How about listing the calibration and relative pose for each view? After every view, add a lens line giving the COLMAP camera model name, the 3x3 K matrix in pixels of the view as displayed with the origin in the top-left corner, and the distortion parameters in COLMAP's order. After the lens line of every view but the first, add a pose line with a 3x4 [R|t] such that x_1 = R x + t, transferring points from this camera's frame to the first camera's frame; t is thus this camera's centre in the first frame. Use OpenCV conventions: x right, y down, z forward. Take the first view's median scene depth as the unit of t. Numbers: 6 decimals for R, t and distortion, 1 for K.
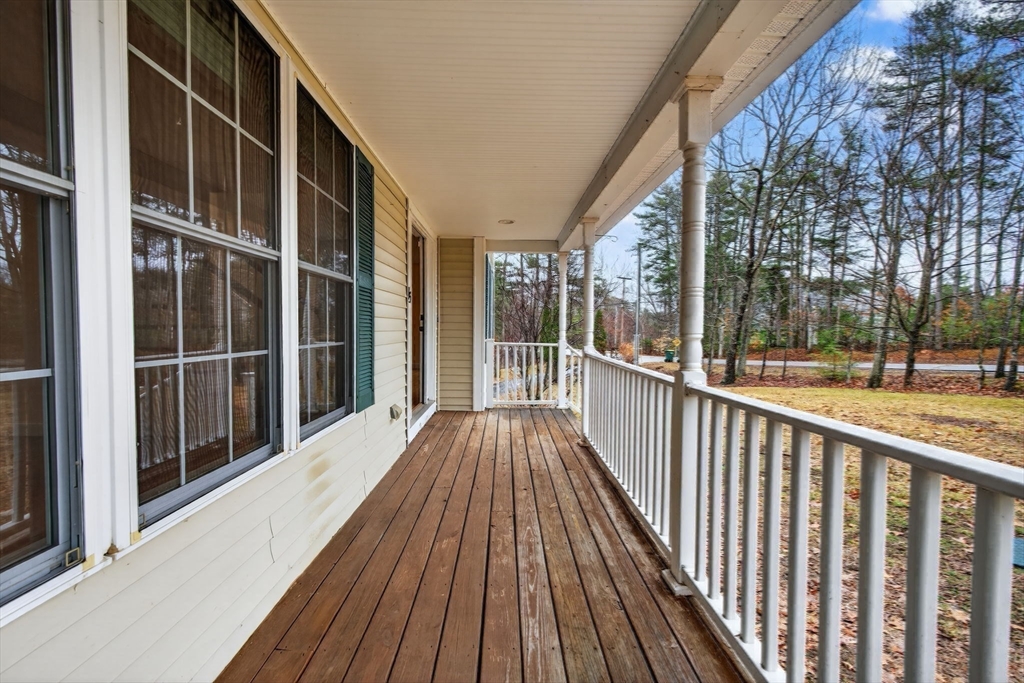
lens RADIAL K [[461.8, 0, 515.3], [0, 461.8, 328.9], [0, 0, 1]] dist [0.000049, 0.000159]
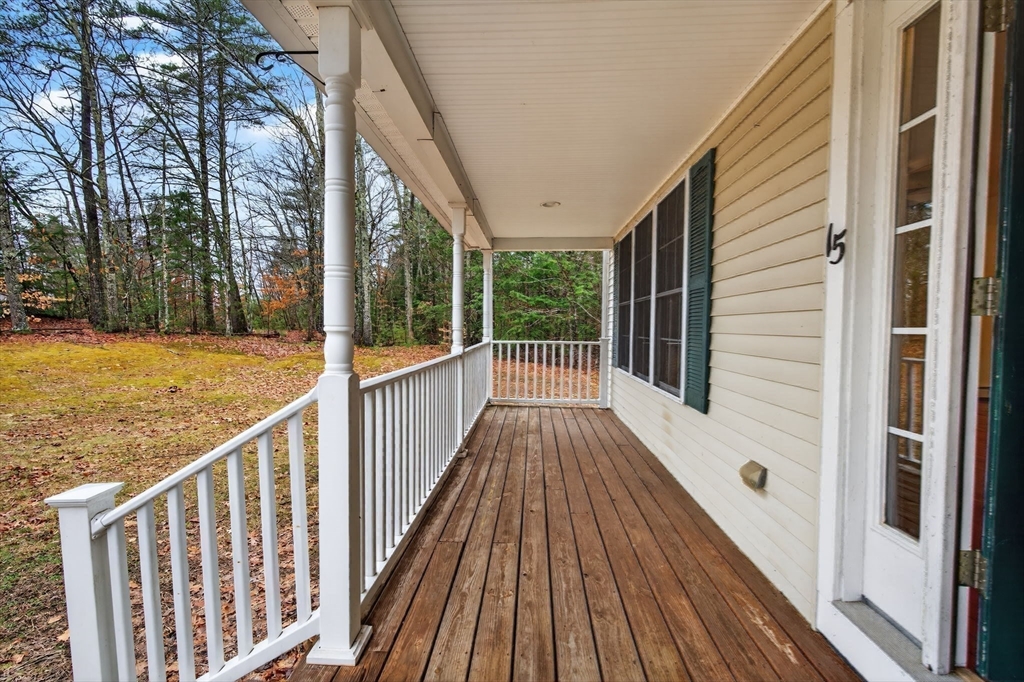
lens RADIAL K [[461.8, 0, 515.3], [0, 461.8, 328.4], [0, 0, 1]] dist [0.000049, 0.000159]
pose [[-0.997794, -0.016274, 0.064364, 0.003504], [-0.015723, 0.999835, 0.009061, -0.003442], [-0.064501, 0.008029, -0.997885, 2.036674]]
